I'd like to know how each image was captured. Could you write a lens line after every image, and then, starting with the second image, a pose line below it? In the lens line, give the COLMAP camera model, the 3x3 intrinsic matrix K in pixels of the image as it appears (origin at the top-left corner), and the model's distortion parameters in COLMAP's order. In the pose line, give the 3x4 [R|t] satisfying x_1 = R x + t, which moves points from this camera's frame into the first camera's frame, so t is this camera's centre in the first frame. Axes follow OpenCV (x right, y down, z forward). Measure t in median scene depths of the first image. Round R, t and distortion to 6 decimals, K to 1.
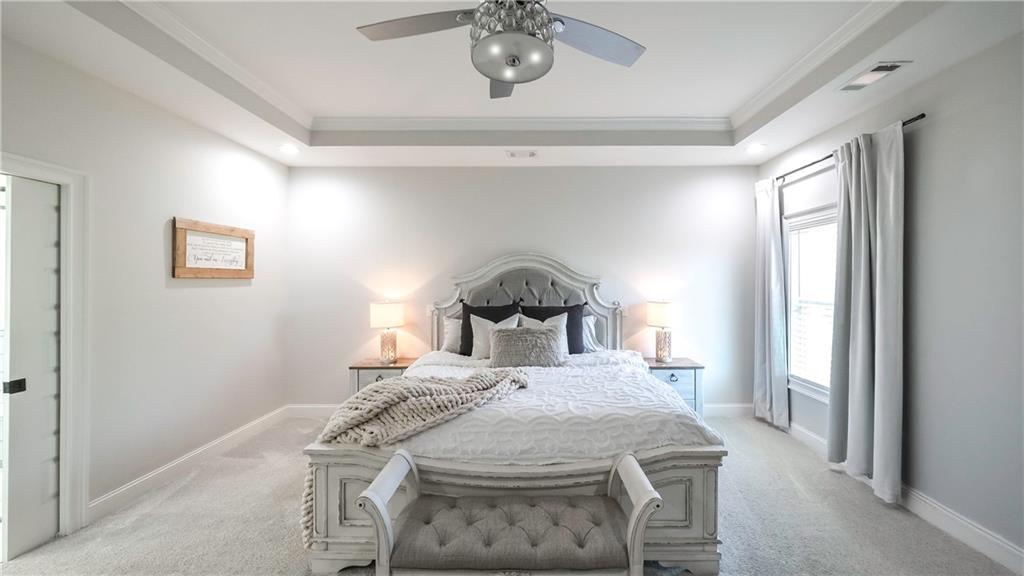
lens RADIAL K [[372.7, 0, 528.4], [0, 372.7, 279.4], [0, 0, 1]] dist [0.001702, -0.002344]
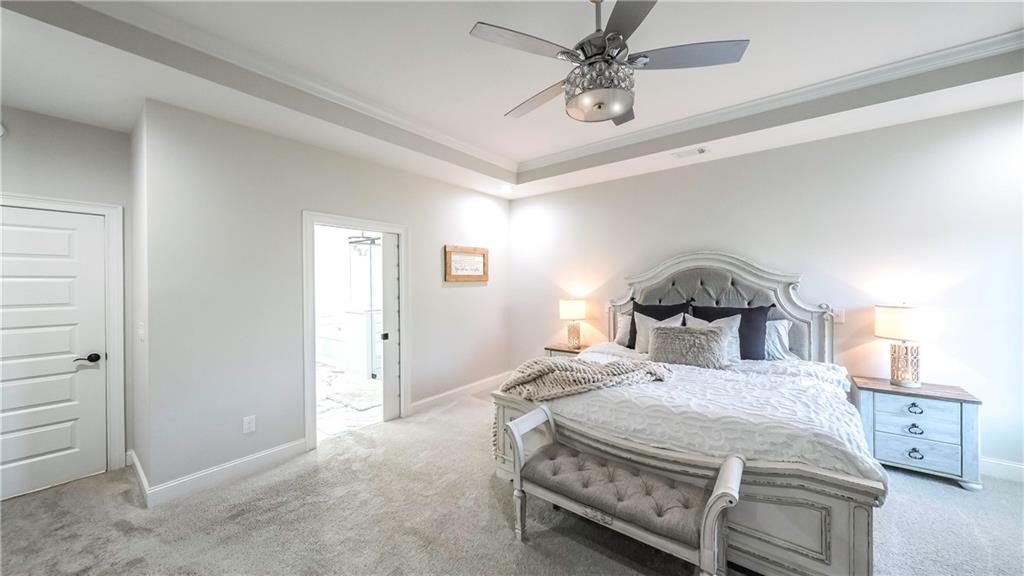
lens RADIAL K [[354.7, 0, 502.9], [0, 354.7, 280.3], [0, 0, 1]] dist [0.000535, -0.004004]
pose [[0.778821, -0.012217, -0.627128, 0.226823], [0.014467, 0.999894, -0.001513, -0.003190], [0.627080, -0.007894, 0.778915, -0.067356]]
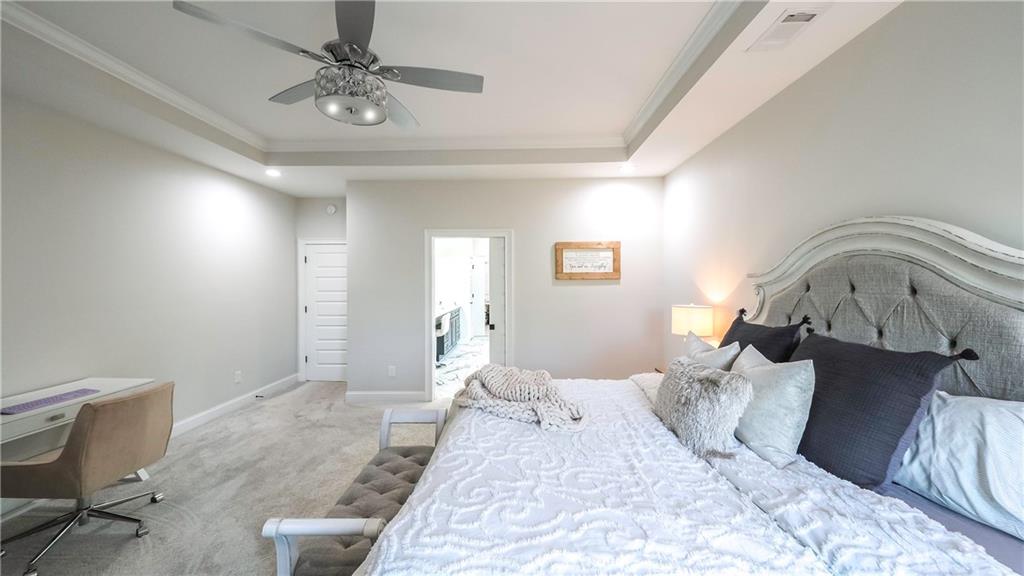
lens RADIAL K [[354.7, 0, 502.9], [0, 354.7, 280.3], [0, 0, 1]] dist [0.000535, -0.004004]
pose [[-0.022727, -0.000452, -0.999742, 0.574695], [0.009607, 0.999954, -0.000670, -0.001821], [0.999696, -0.009620, -0.022722, 0.764782]]
